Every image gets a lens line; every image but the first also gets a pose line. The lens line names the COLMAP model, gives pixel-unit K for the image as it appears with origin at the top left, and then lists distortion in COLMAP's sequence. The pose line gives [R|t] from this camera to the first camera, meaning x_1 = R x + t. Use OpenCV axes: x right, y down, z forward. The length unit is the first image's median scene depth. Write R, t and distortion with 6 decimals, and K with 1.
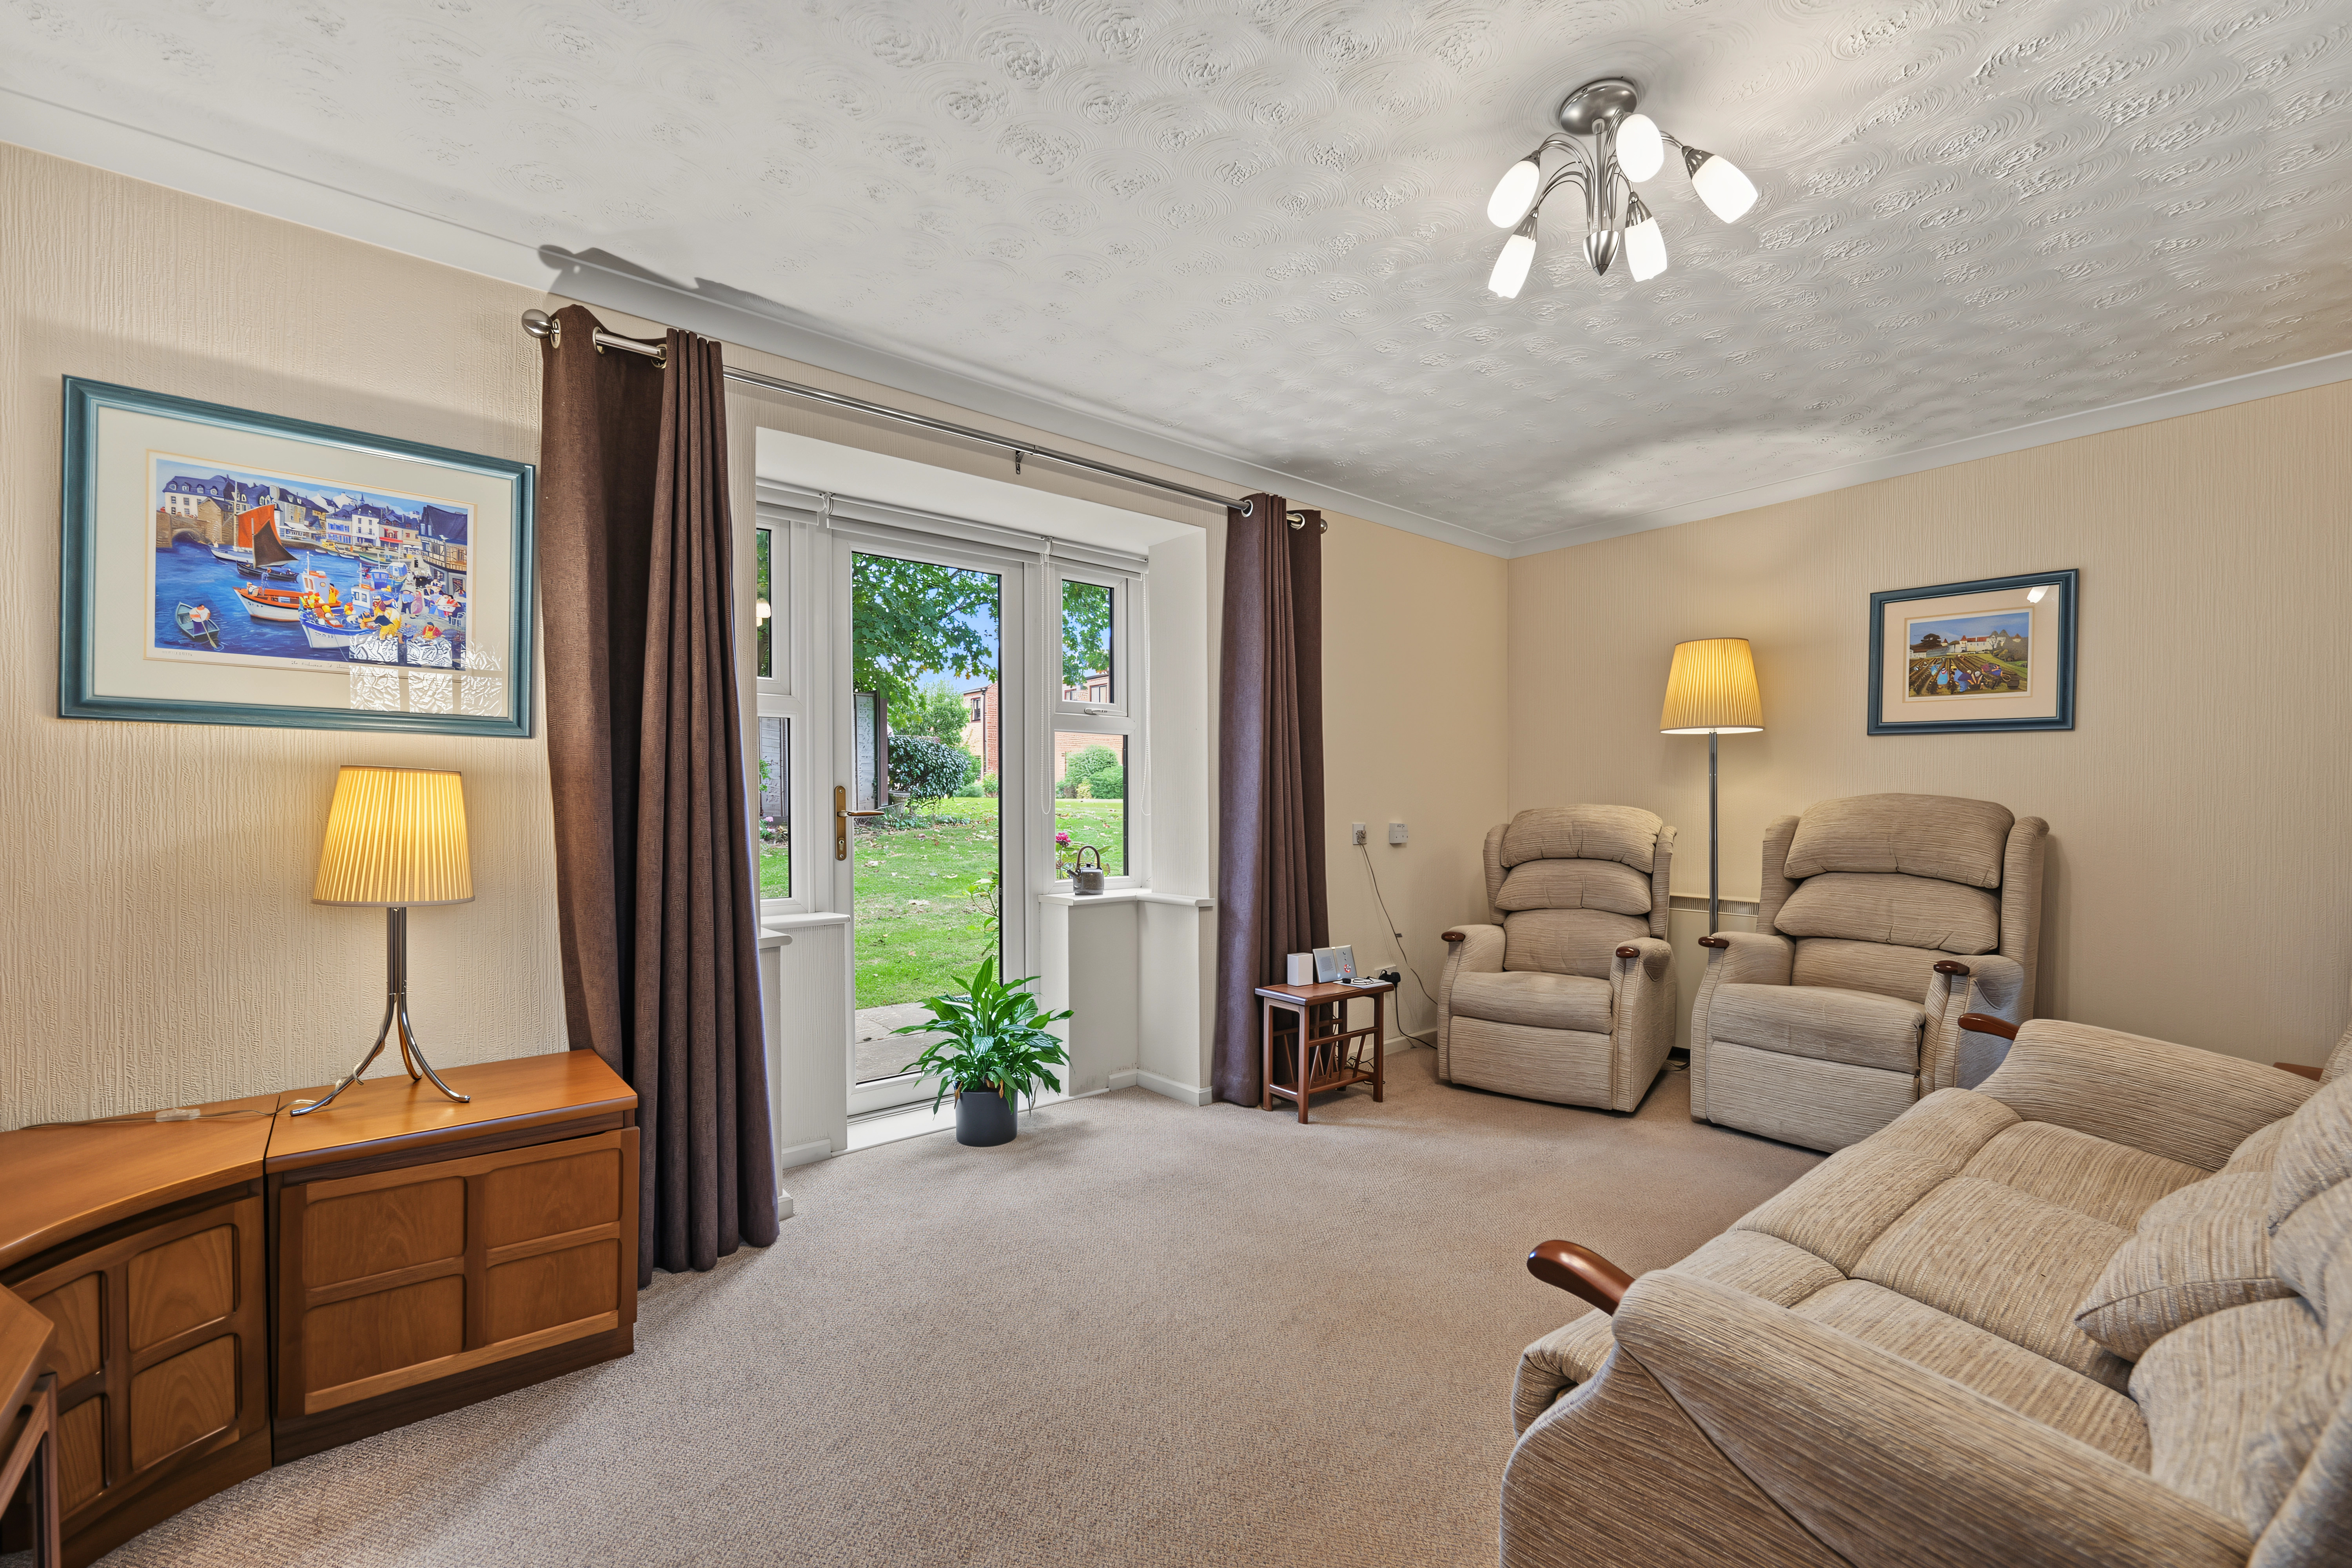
lens RADIAL K [[938.6, 0, 1176.8], [0, 938.6, 788.0], [0, 0, 1]] dist [-0.014893, -0.000130]
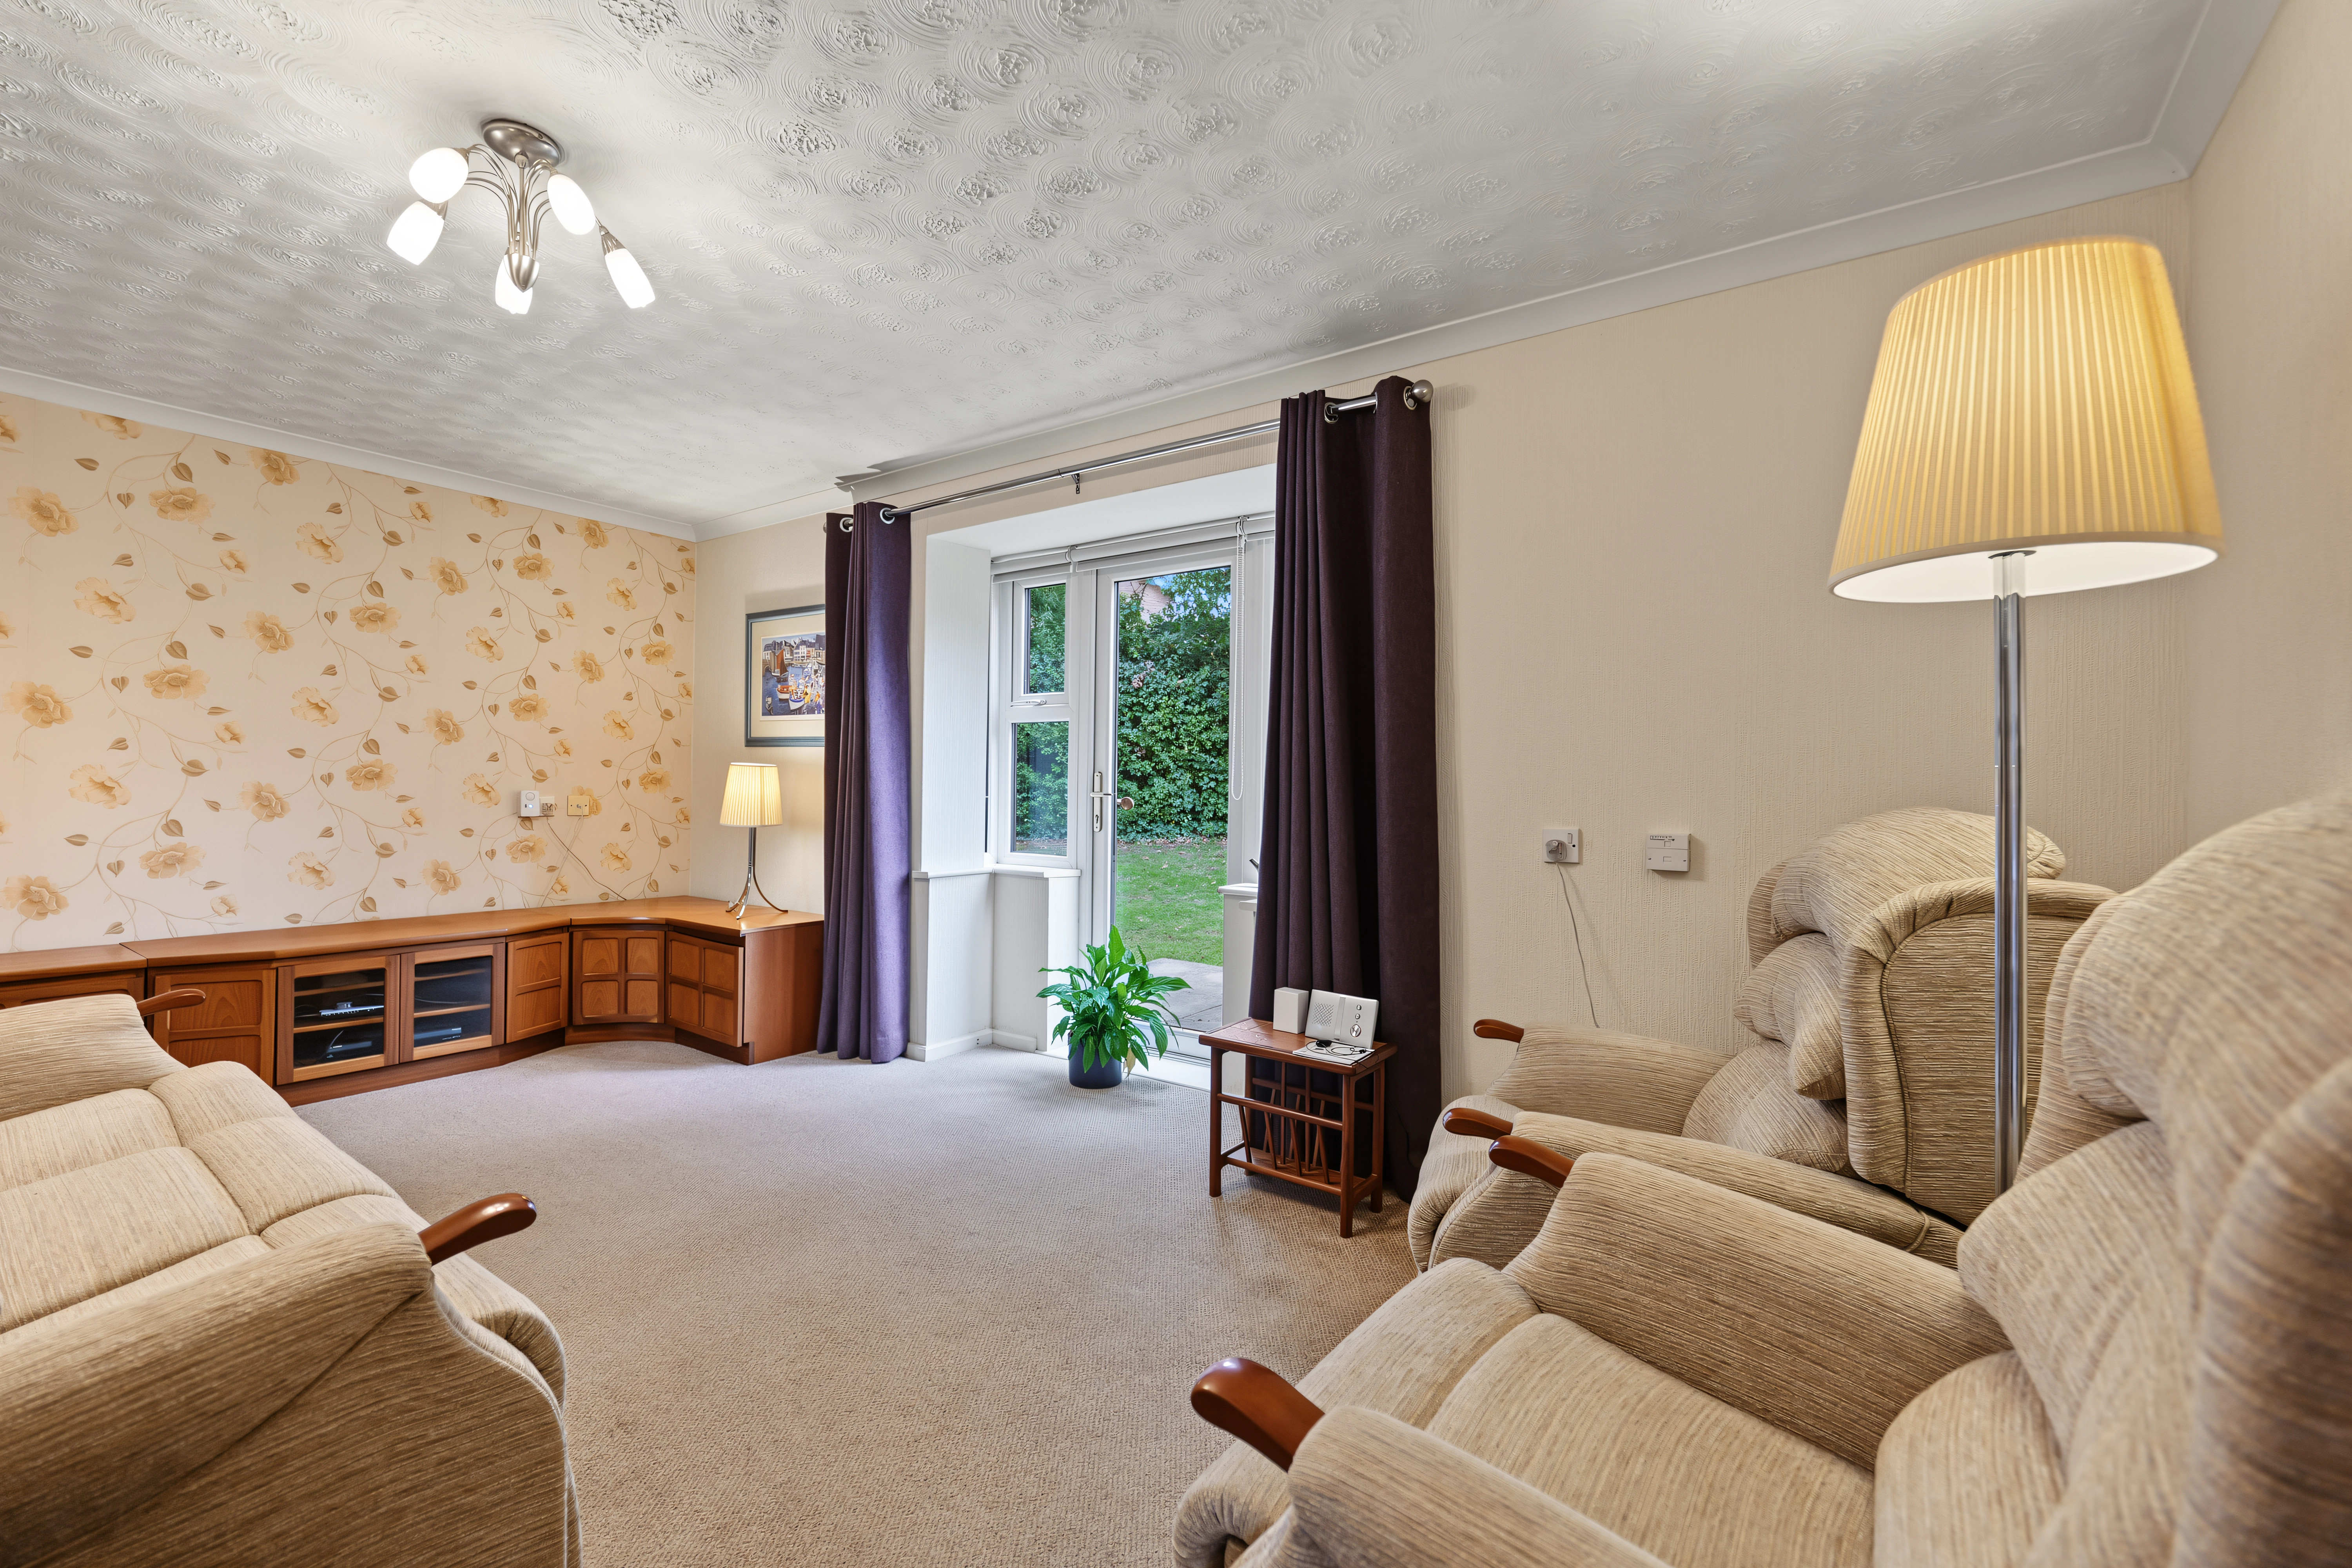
lens RADIAL K [[961.7, 0, 1170.1], [0, 961.7, 773.3], [0, 0, 1]] dist [-0.013861, 0.000398]
pose [[0.283681, -0.003924, -0.958911, 1.465586], [-0.000234, 0.999991, -0.004161, 0.008079], [0.958919, 0.001405, 0.283678, 1.182057]]
